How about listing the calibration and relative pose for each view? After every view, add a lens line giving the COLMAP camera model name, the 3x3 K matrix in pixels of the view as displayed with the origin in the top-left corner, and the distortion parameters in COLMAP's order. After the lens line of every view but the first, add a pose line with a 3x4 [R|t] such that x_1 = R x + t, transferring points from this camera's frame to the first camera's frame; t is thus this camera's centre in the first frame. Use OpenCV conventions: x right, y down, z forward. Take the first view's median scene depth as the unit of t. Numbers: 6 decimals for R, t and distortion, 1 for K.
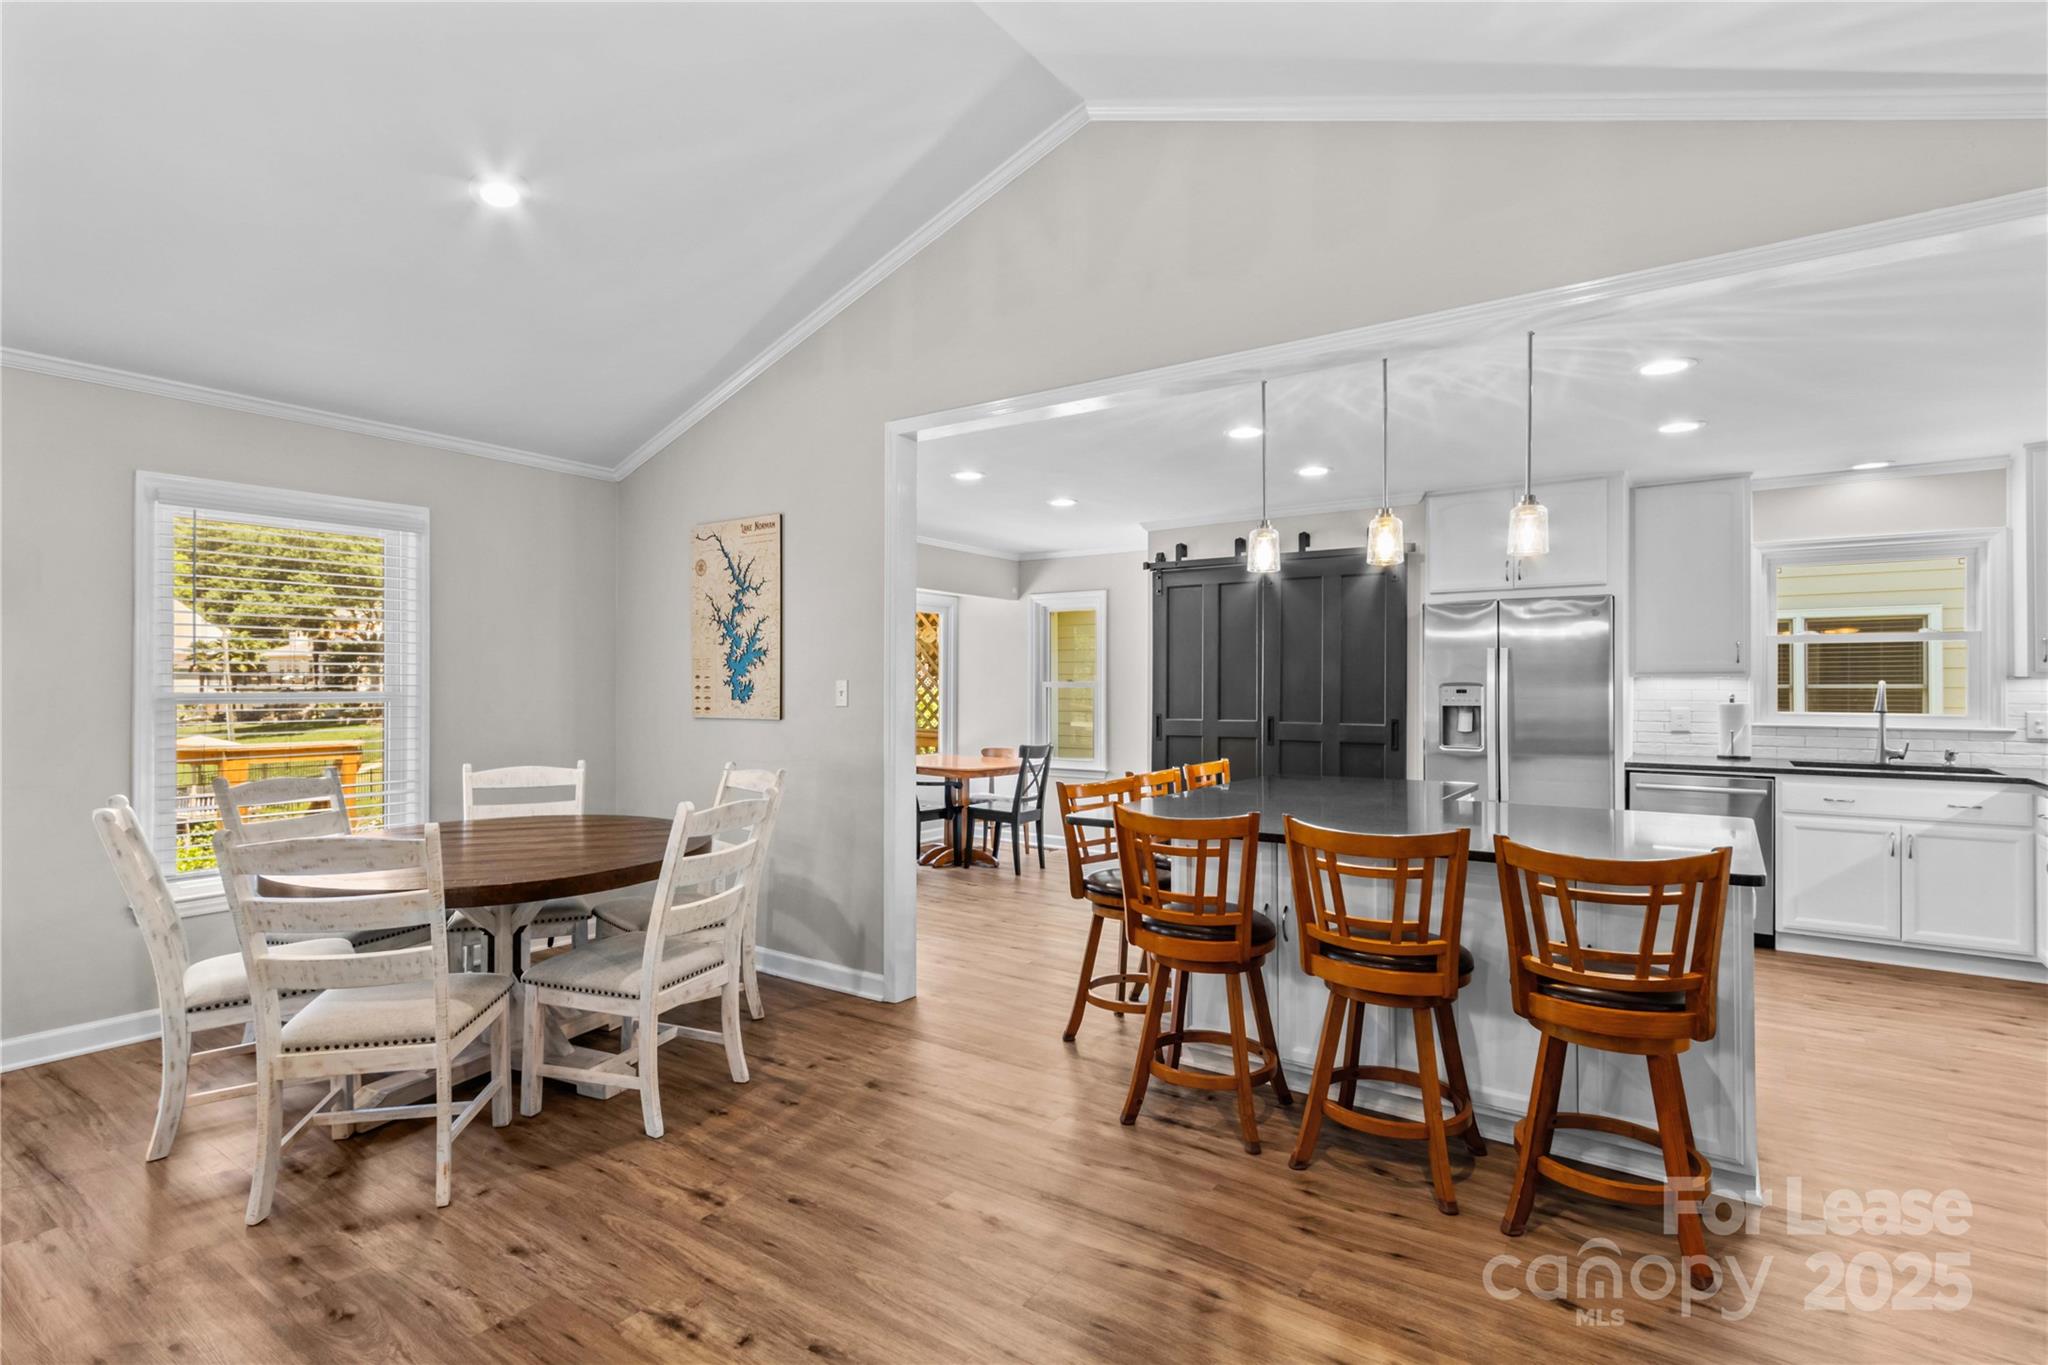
lens RADIAL K [[963.3, 0, 997.5], [0, 963.3, 695.9], [0, 0, 1]] dist [0.005193, -0.000771]
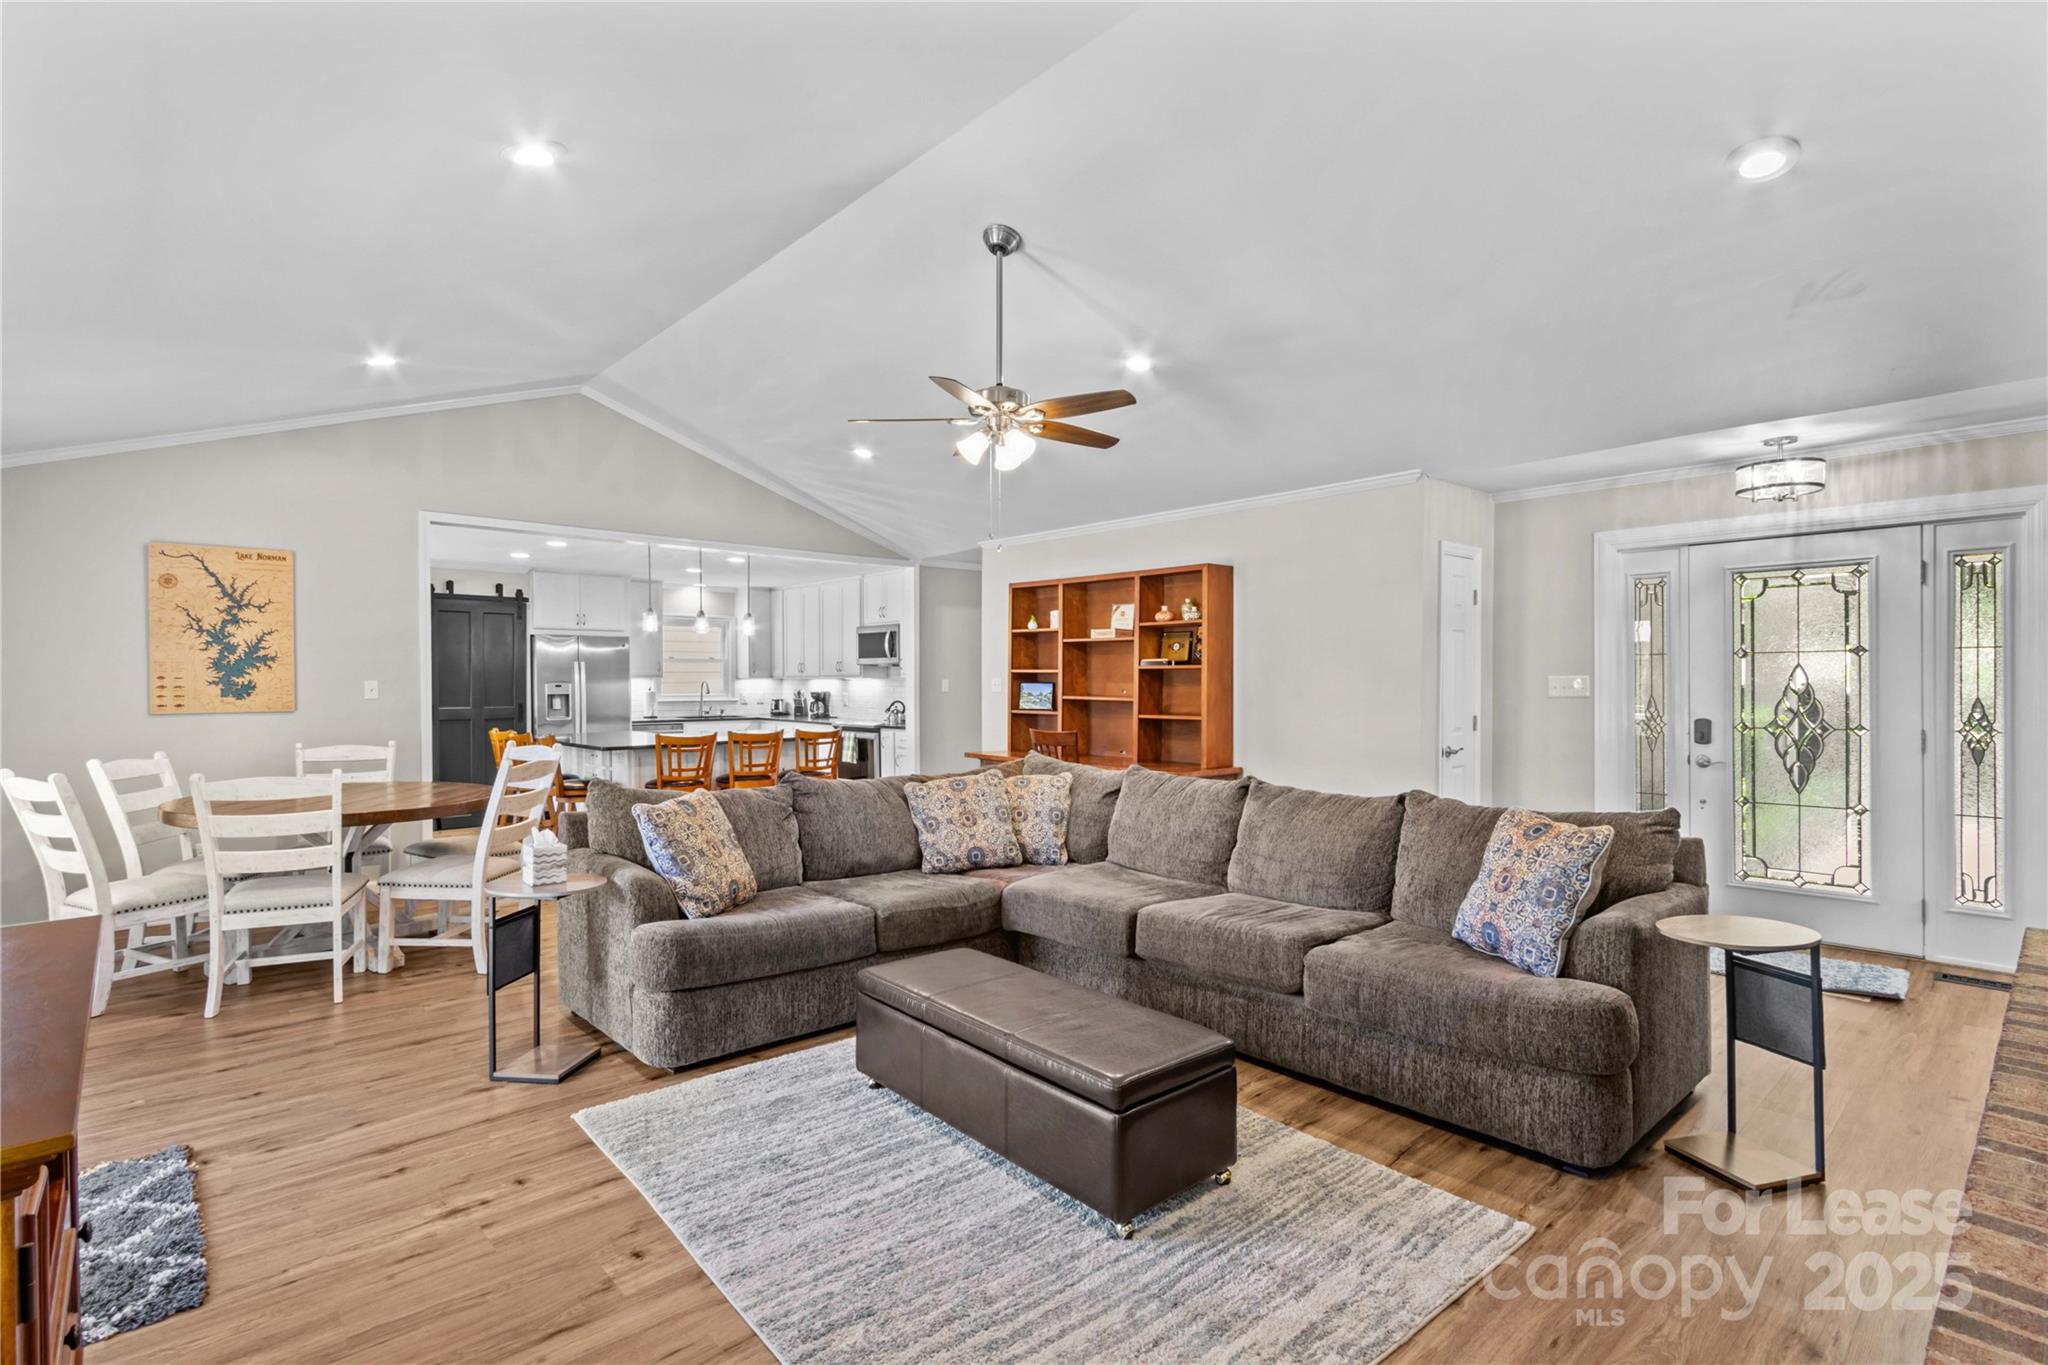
lens RADIAL K [[963.3, 0, 1014.6], [0, 963.3, 692.3], [0, 0, 1]] dist [0.005193, -0.000771]
pose [[0.218541, -0.012868, 0.975743, -0.845843], [0.009156, 0.999896, 0.011136, -0.004385], [-0.975785, 0.006500, 0.218637, -0.148240]]
